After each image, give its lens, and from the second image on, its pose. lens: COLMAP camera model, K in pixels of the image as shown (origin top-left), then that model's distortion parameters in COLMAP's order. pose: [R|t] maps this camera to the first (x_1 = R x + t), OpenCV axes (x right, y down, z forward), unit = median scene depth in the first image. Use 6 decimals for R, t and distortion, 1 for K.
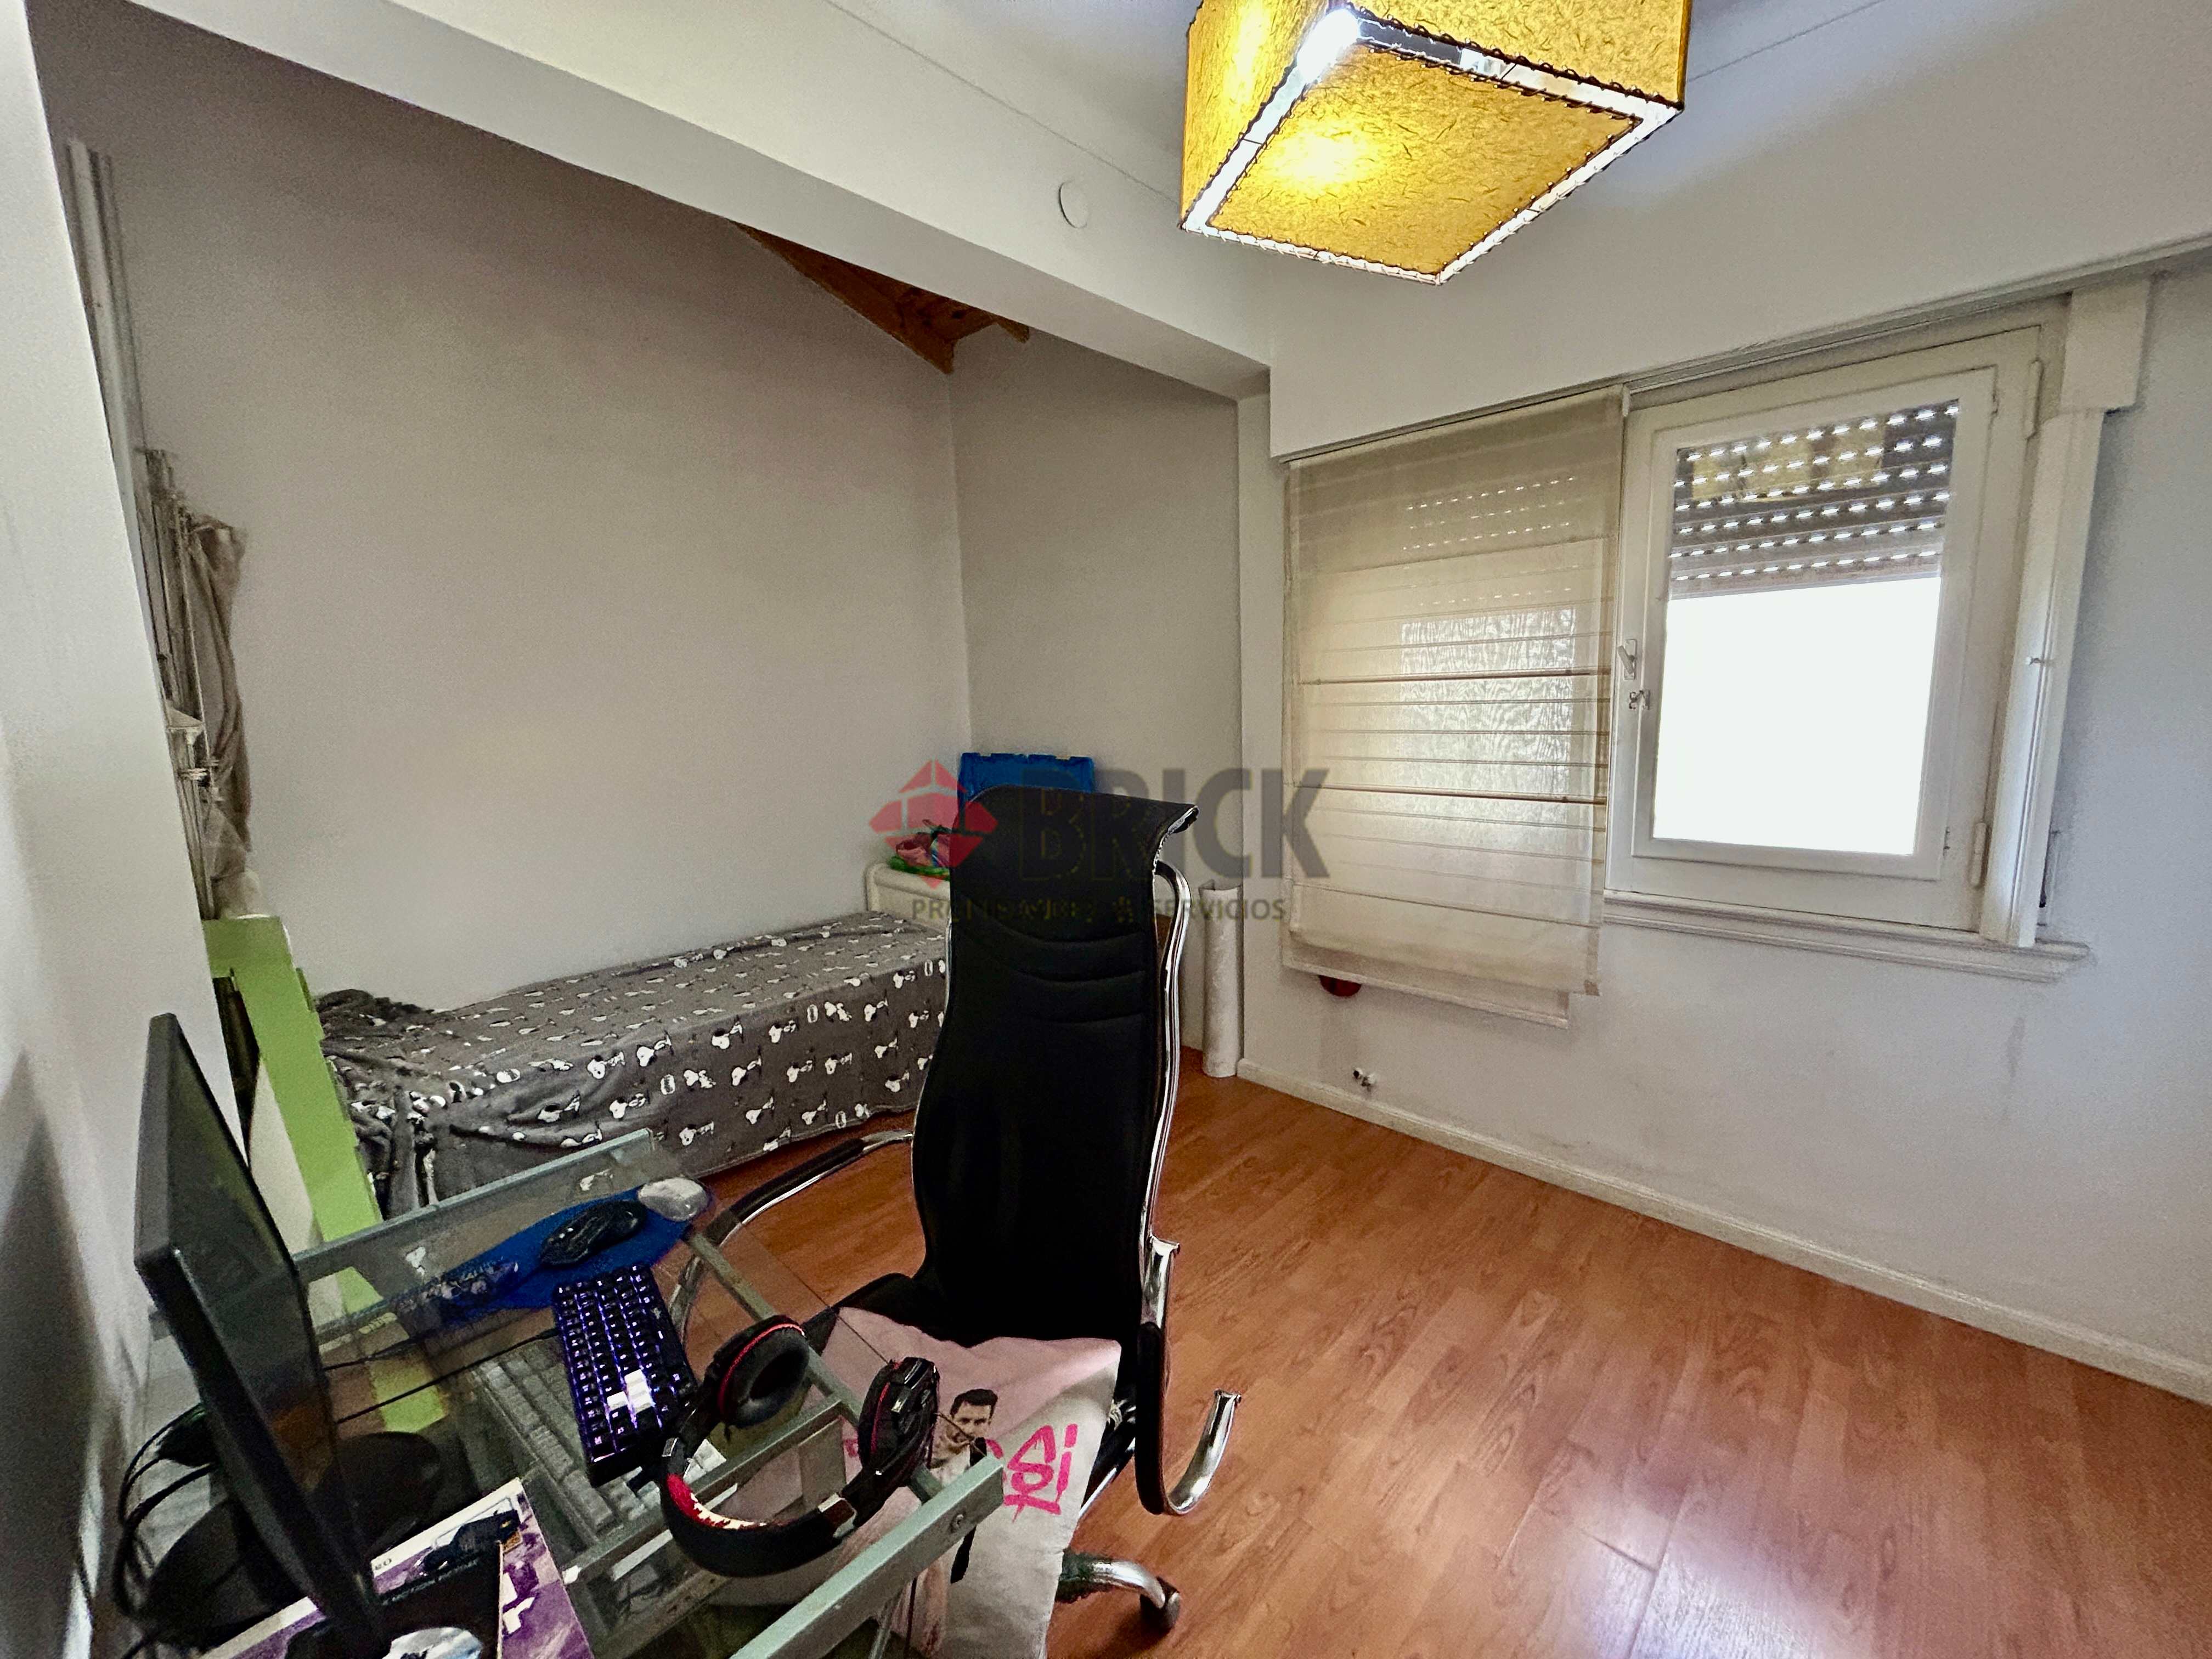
lens RADIAL K [[901.1, 0, 1110.6], [0, 901.1, 829.1], [0, 0, 1]] dist [0.002231, -0.001603]
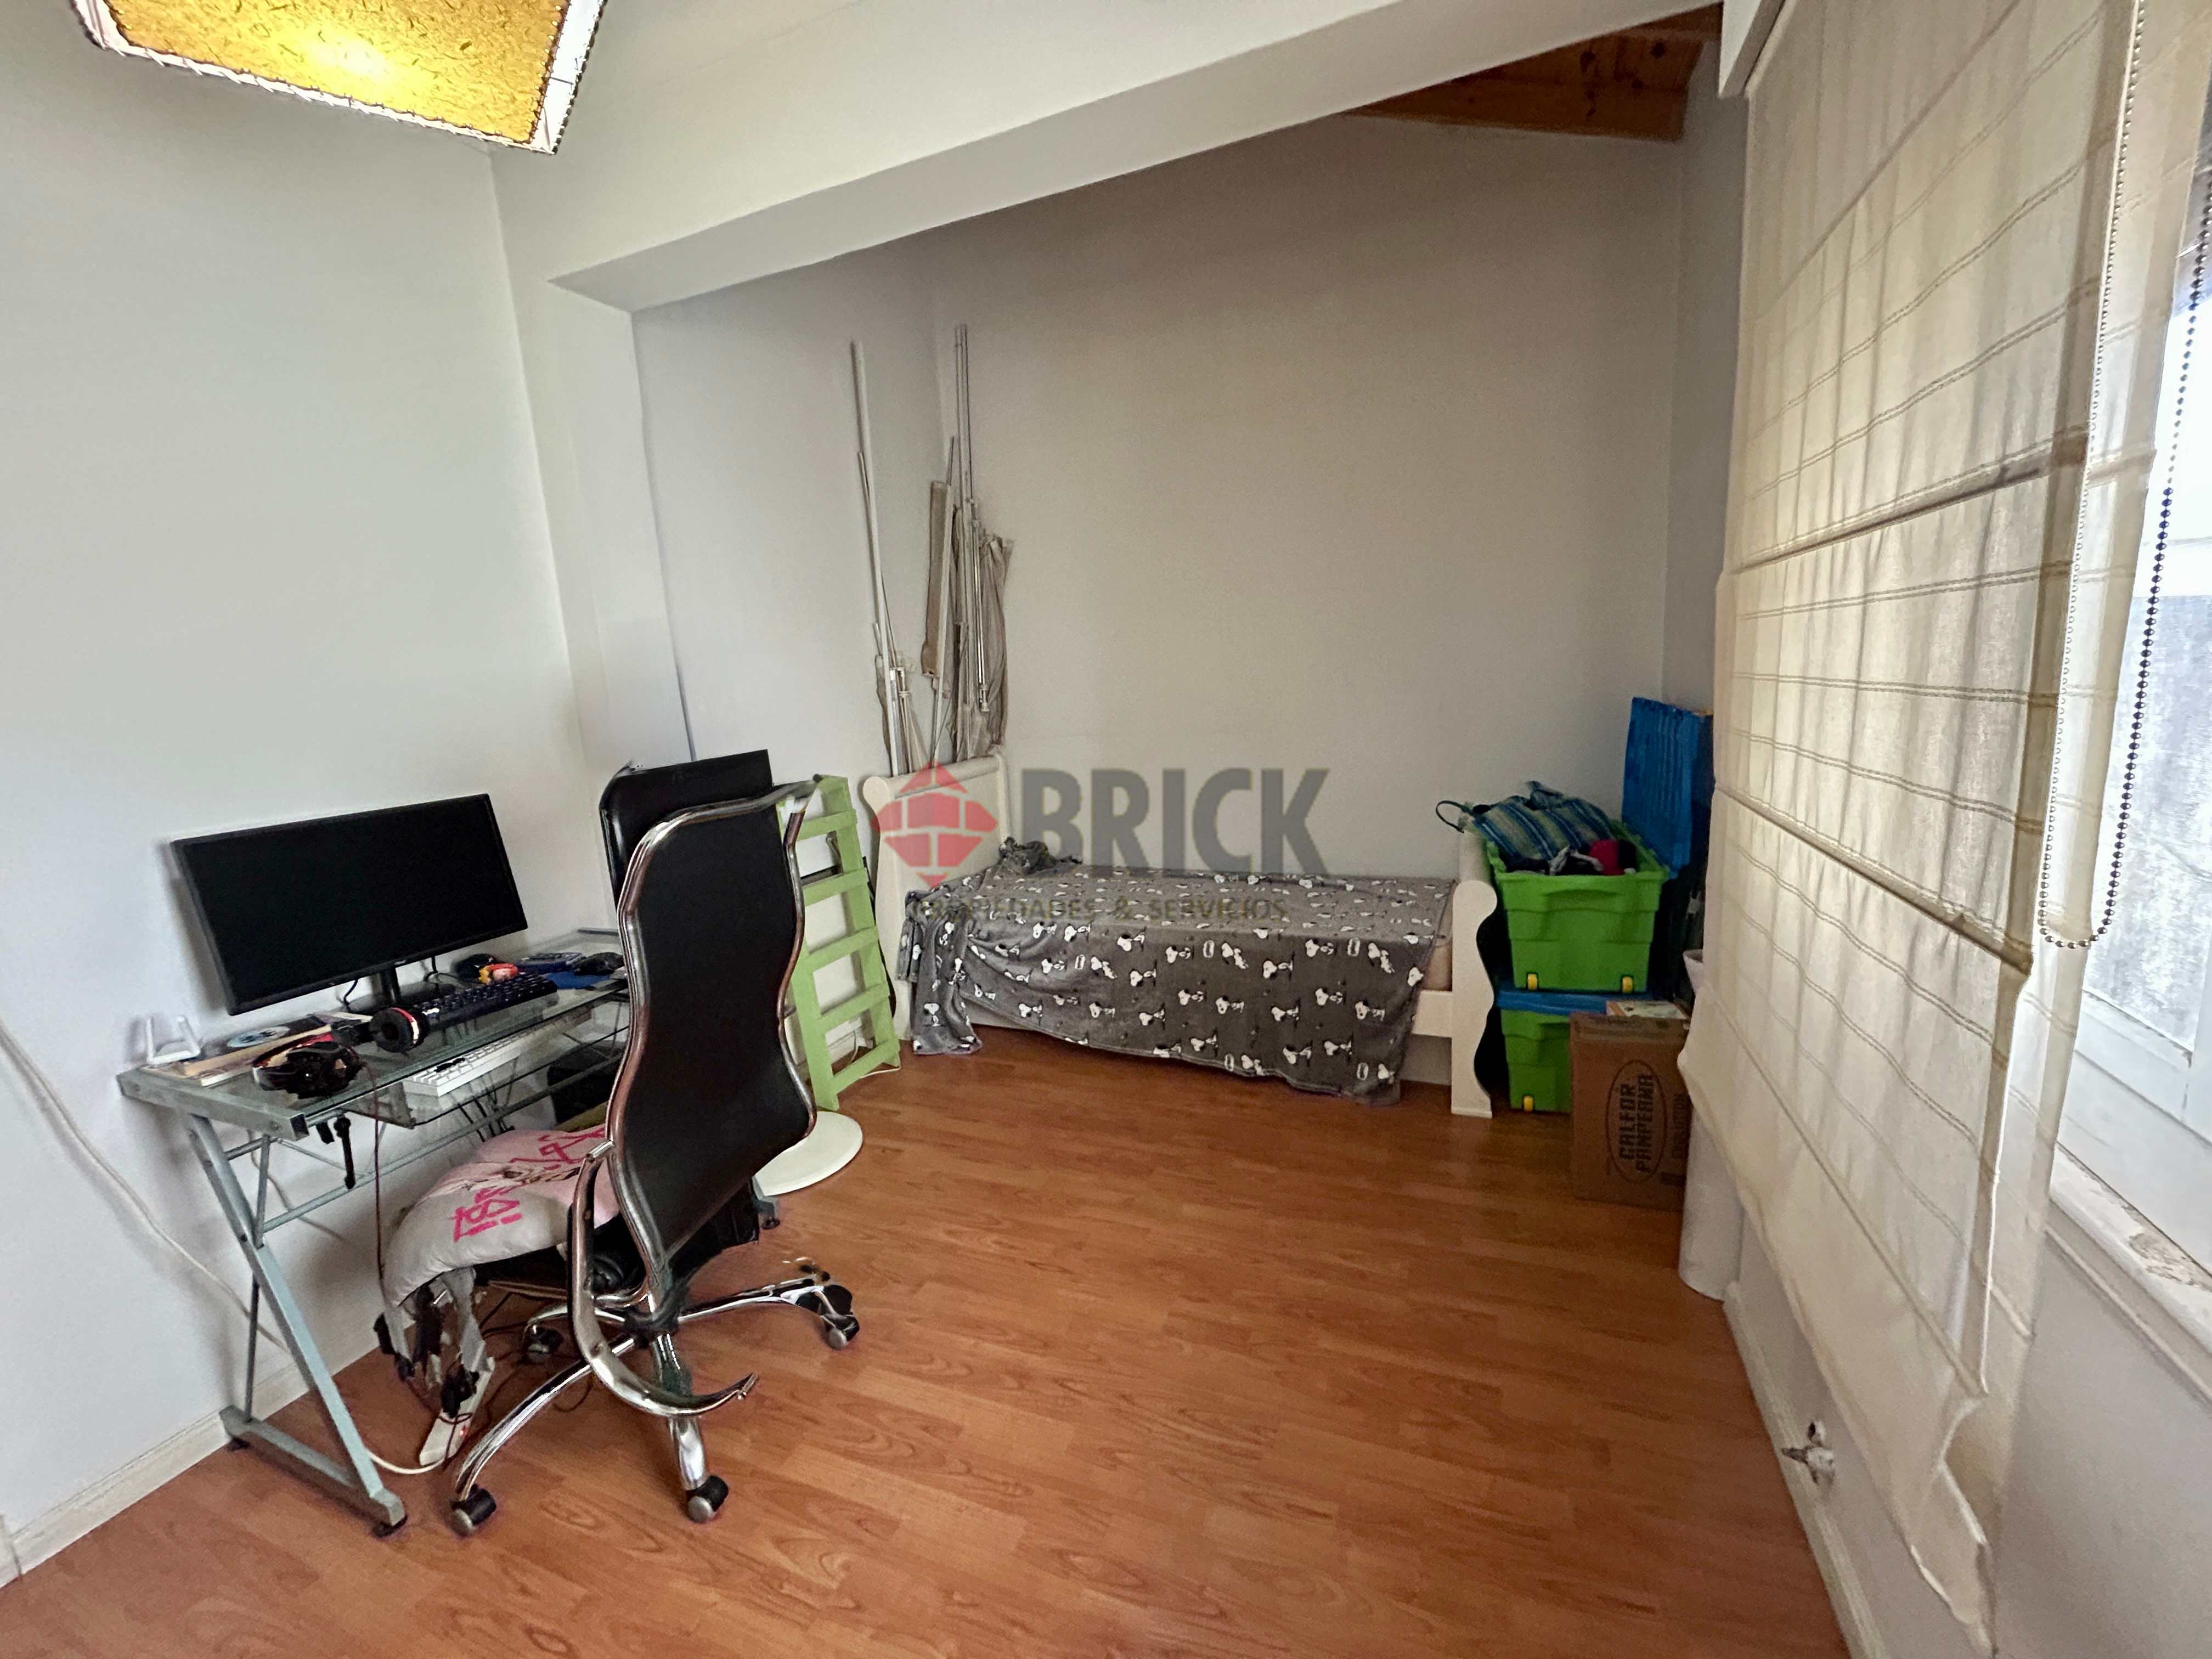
lens RADIAL K [[901.1, 0, 1110.5], [0, 901.1, 812.8], [0, 0, 1]] dist [0.002231, -0.001603]
pose [[0.357812, 0.151054, -0.921495, 0.563993], [-0.094814, 0.987606, 0.125075, -0.068096], [0.928968, 0.042617, 0.367699, 0.521936]]
